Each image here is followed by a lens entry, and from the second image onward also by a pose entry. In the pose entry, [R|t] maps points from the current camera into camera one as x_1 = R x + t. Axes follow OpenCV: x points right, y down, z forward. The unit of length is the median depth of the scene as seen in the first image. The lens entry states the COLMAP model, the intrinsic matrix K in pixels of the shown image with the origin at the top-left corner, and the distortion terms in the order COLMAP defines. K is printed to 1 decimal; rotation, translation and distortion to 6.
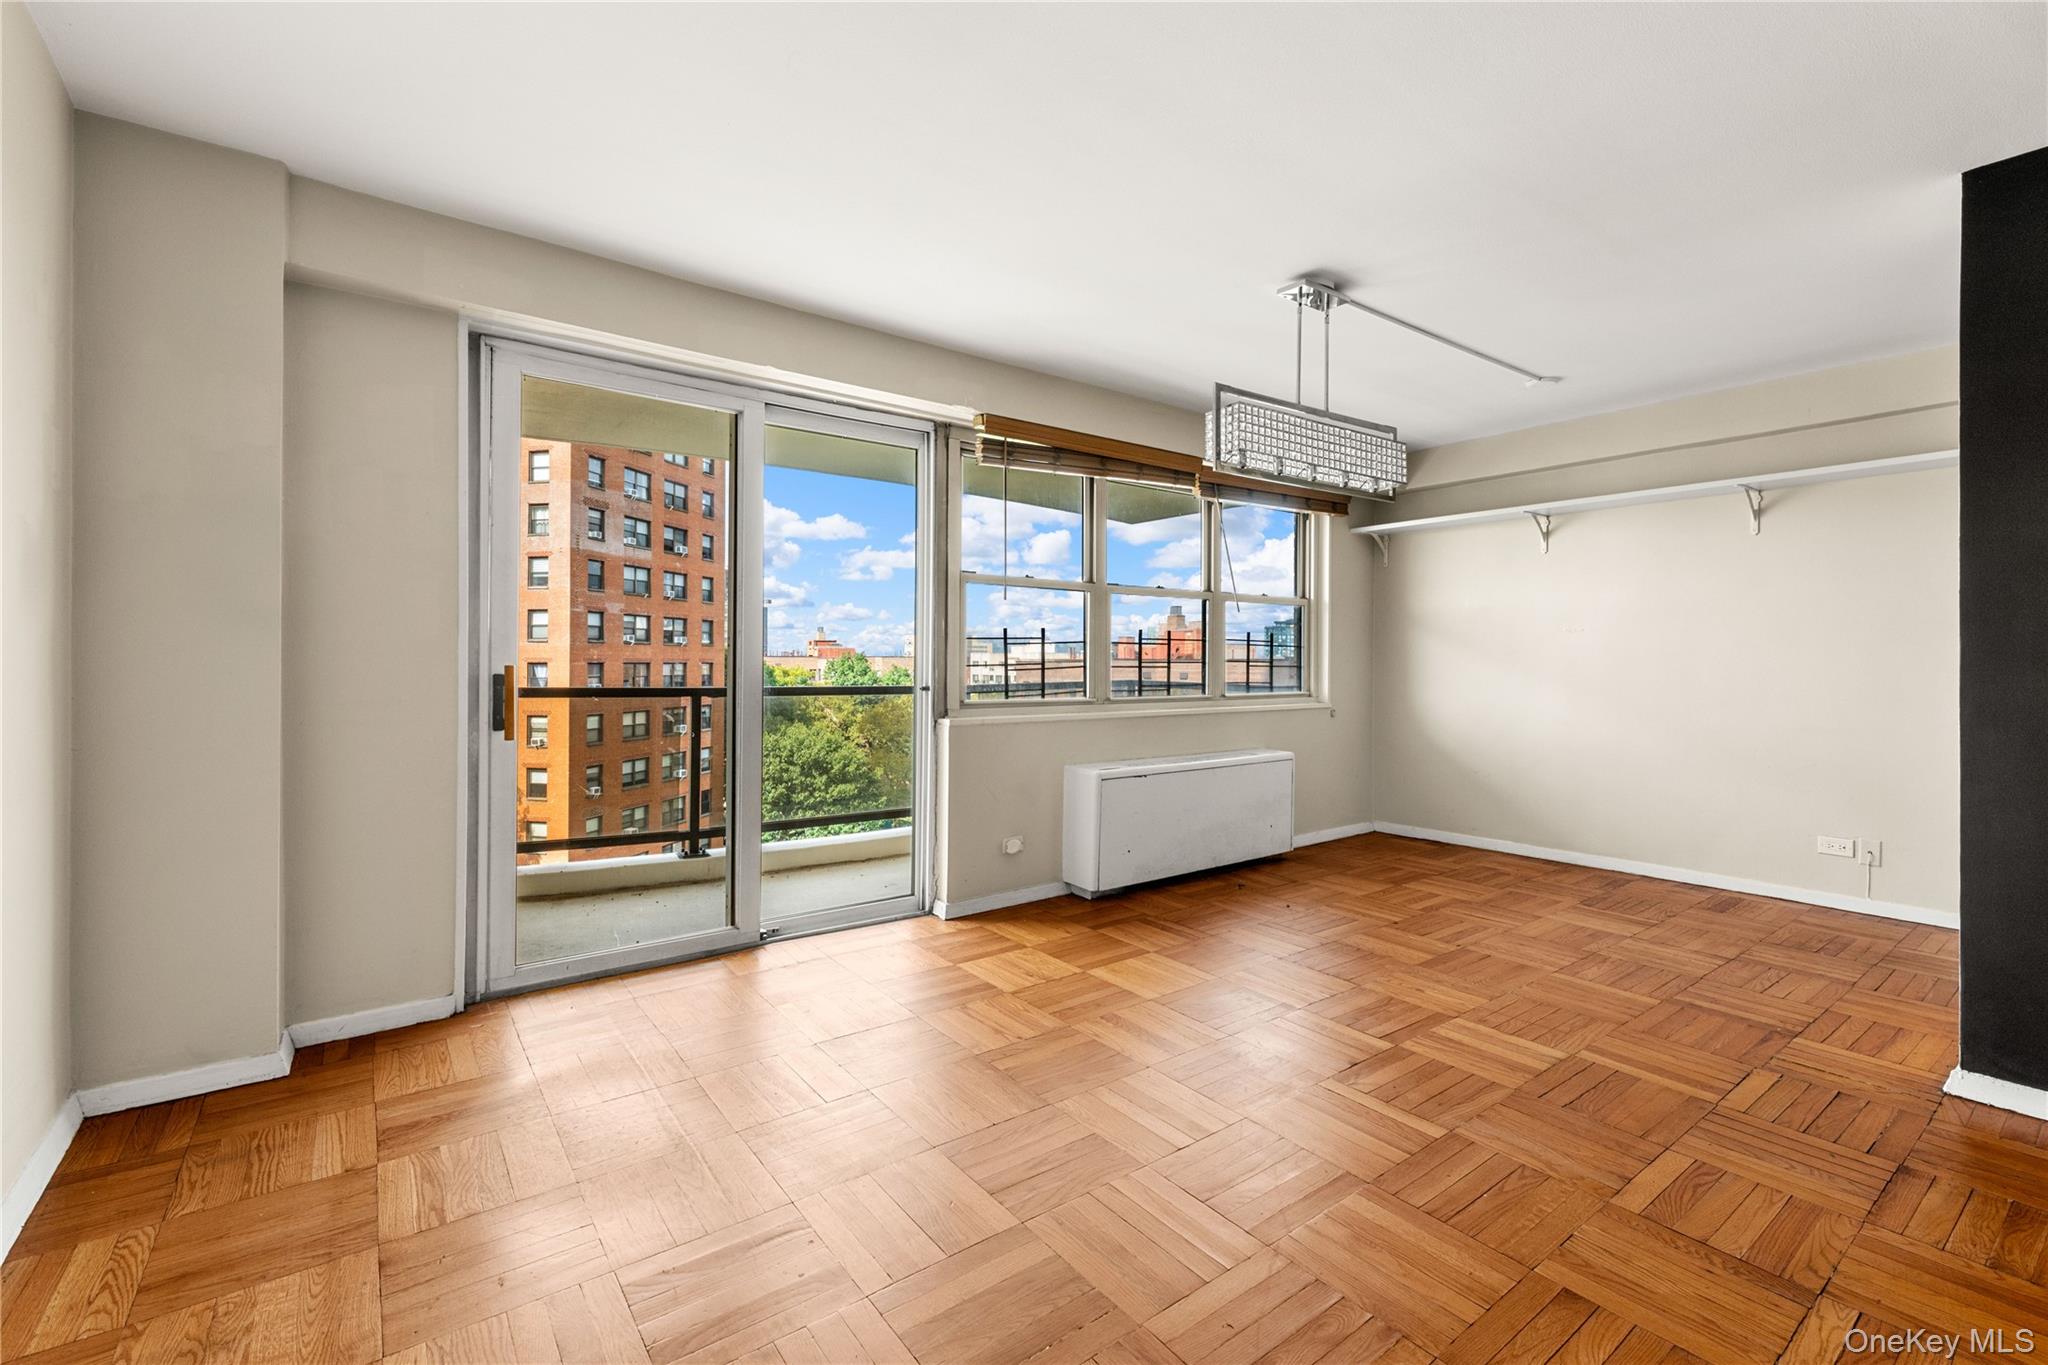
lens RADIAL K [[884.1, 0, 1039.6], [0, 884.1, 671.6], [0, 0, 1]] dist [0.004033, -0.000234]
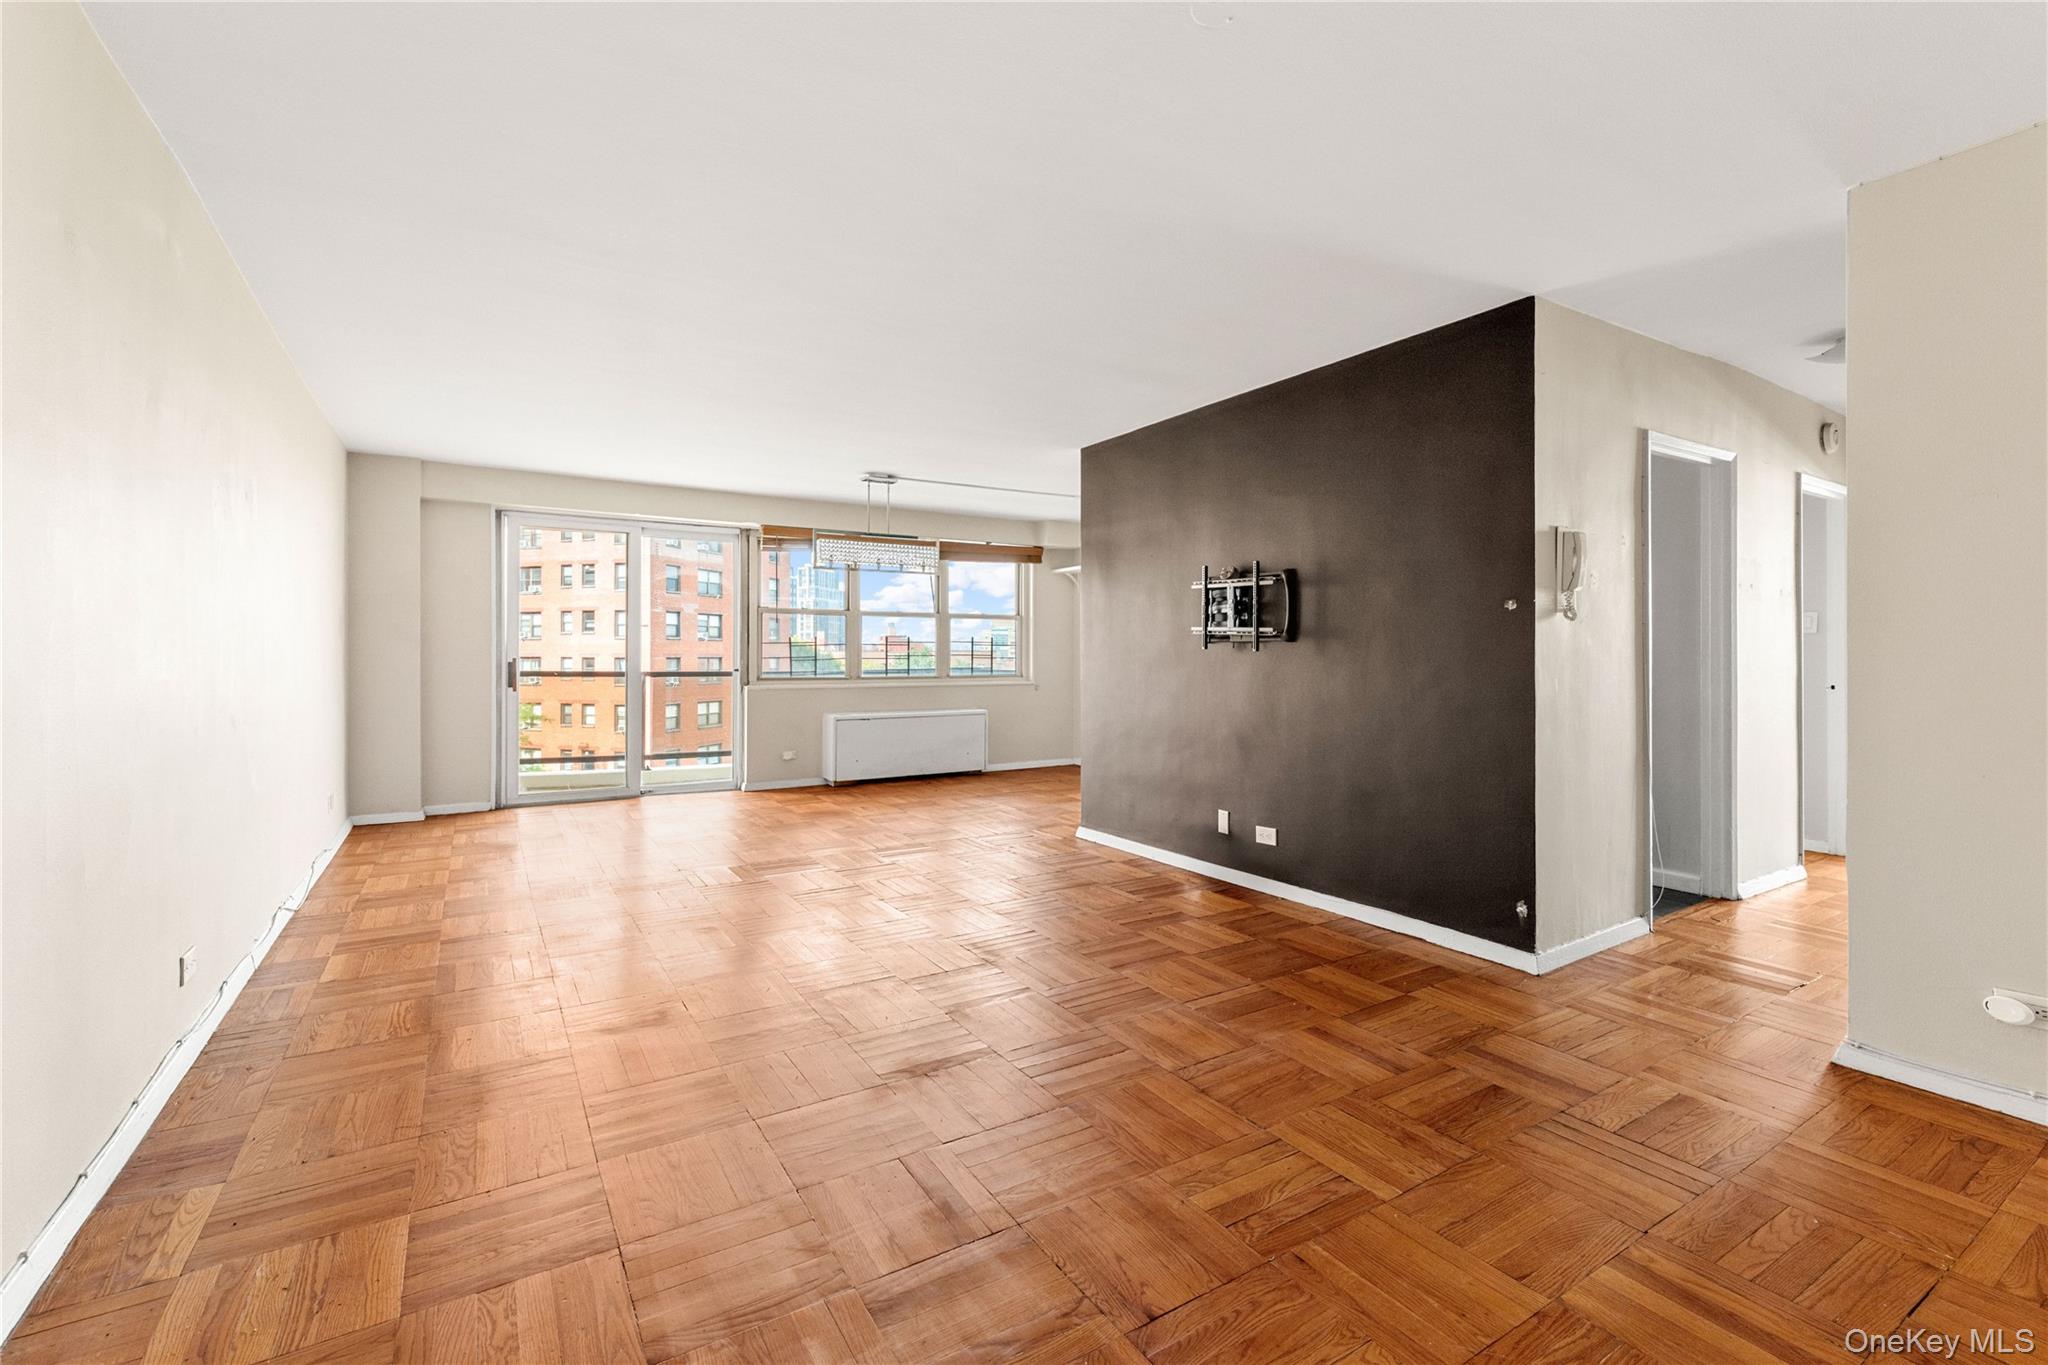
lens RADIAL K [[884.1, 0, 1030.9], [0, 884.1, 668.4], [0, 0, 1]] dist [0.004033, -0.000234]
pose [[0.995368, -0.002029, -0.096116, 0.565242], [0.002374, 0.999991, 0.003484, 0.008144], [0.096108, -0.003696, 0.995364, -0.679368]]
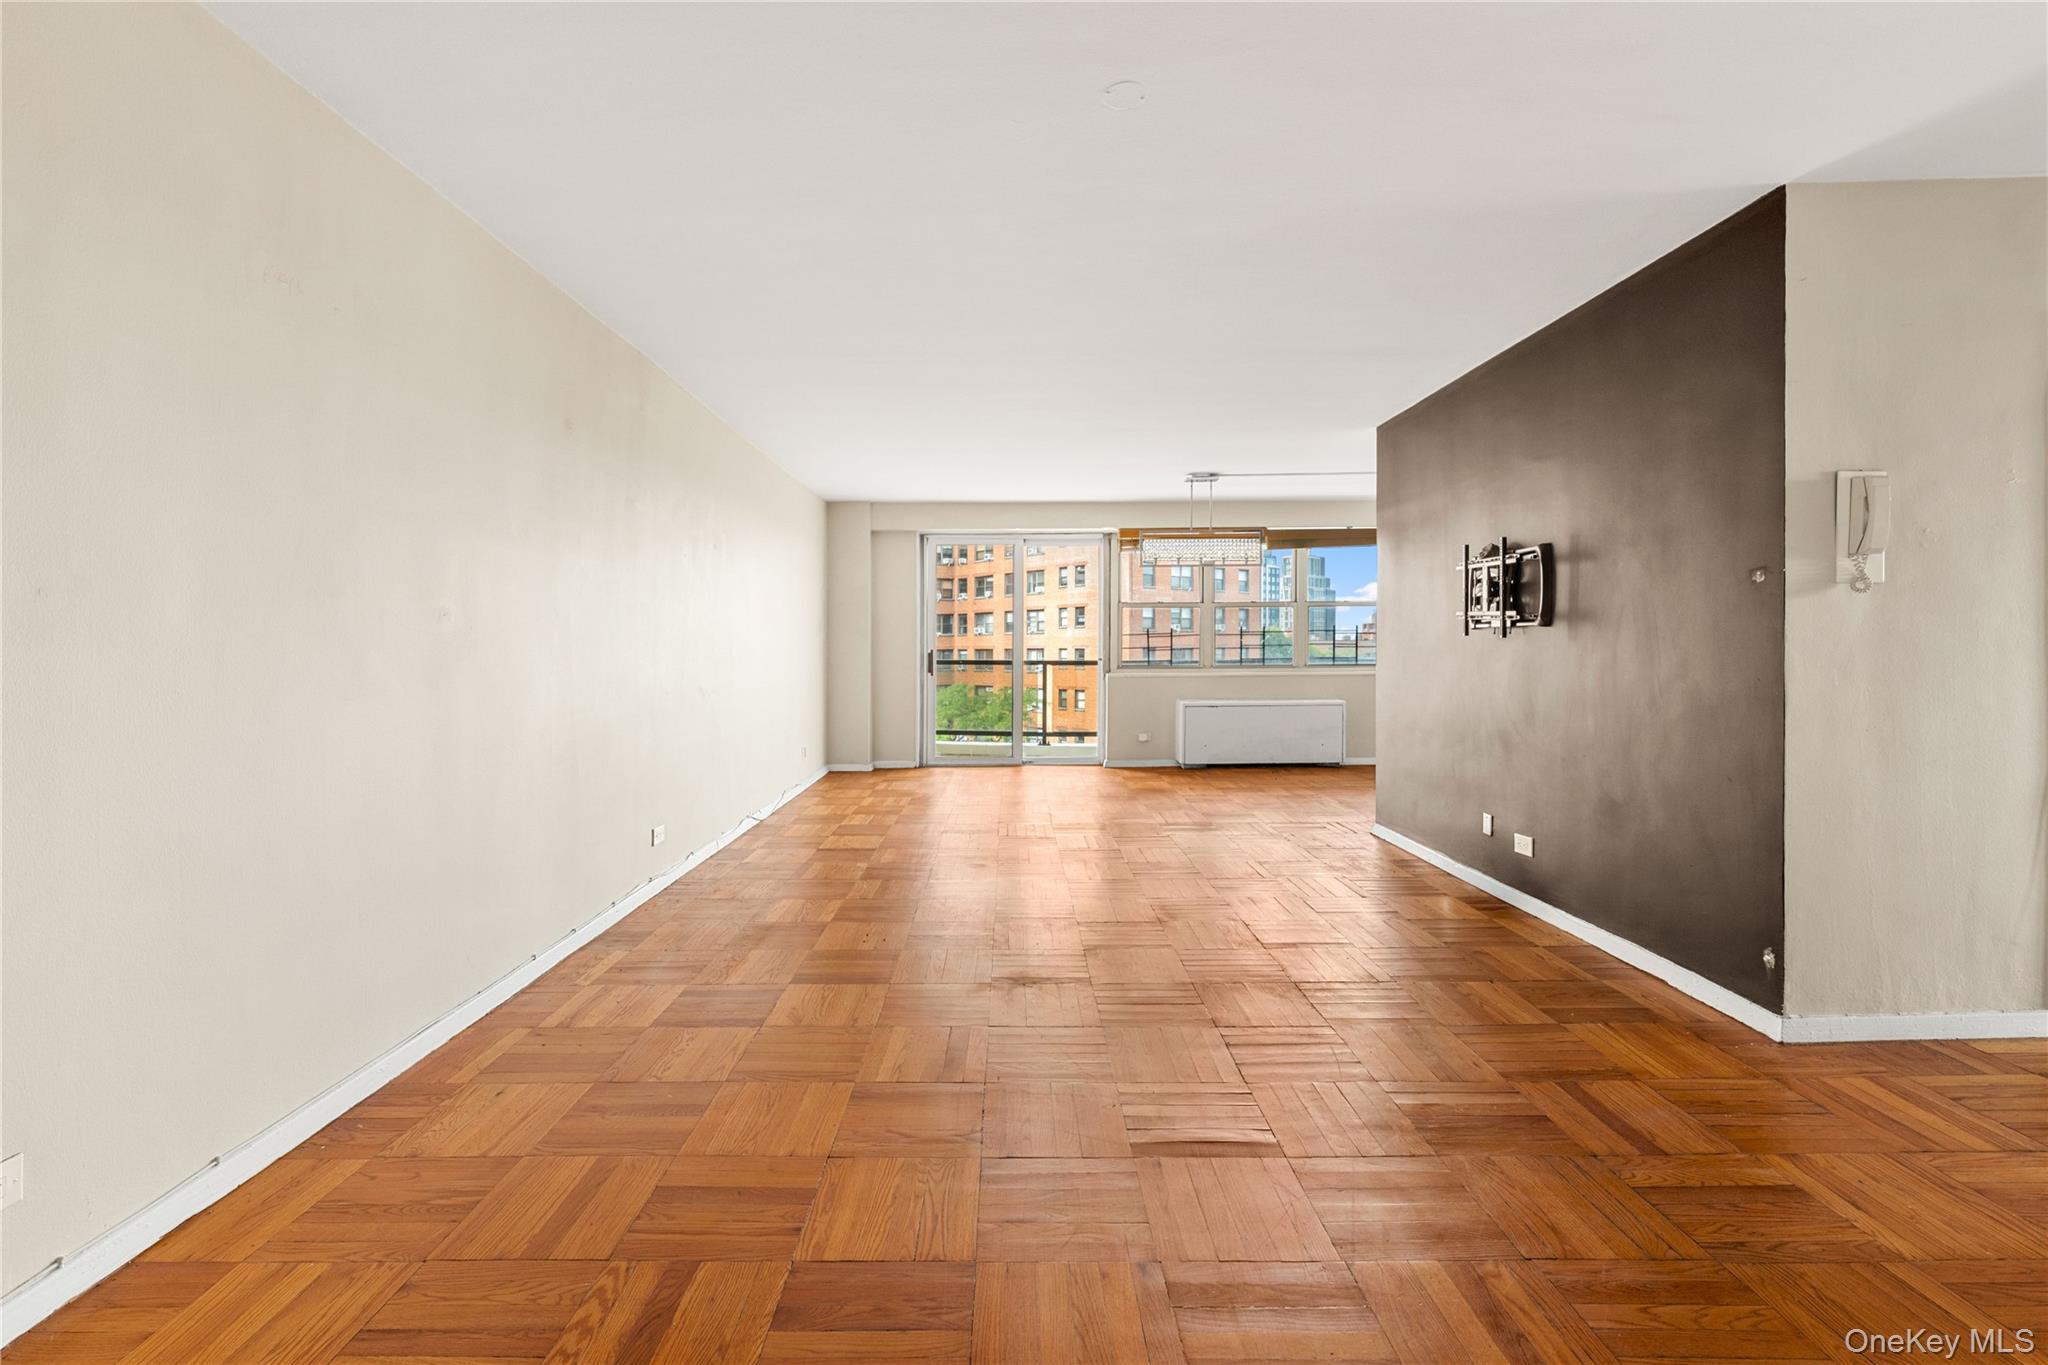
lens RADIAL K [[884.1, 0, 997.6], [0, 884.1, 667.5], [0, 0, 1]] dist [0.004033, -0.000234]
pose [[0.786189, 0.003780, -0.617975, 0.821150], [0.004419, 0.999921, 0.011738, 0.009542], [0.617971, -0.011959, 0.786110, -0.684078]]
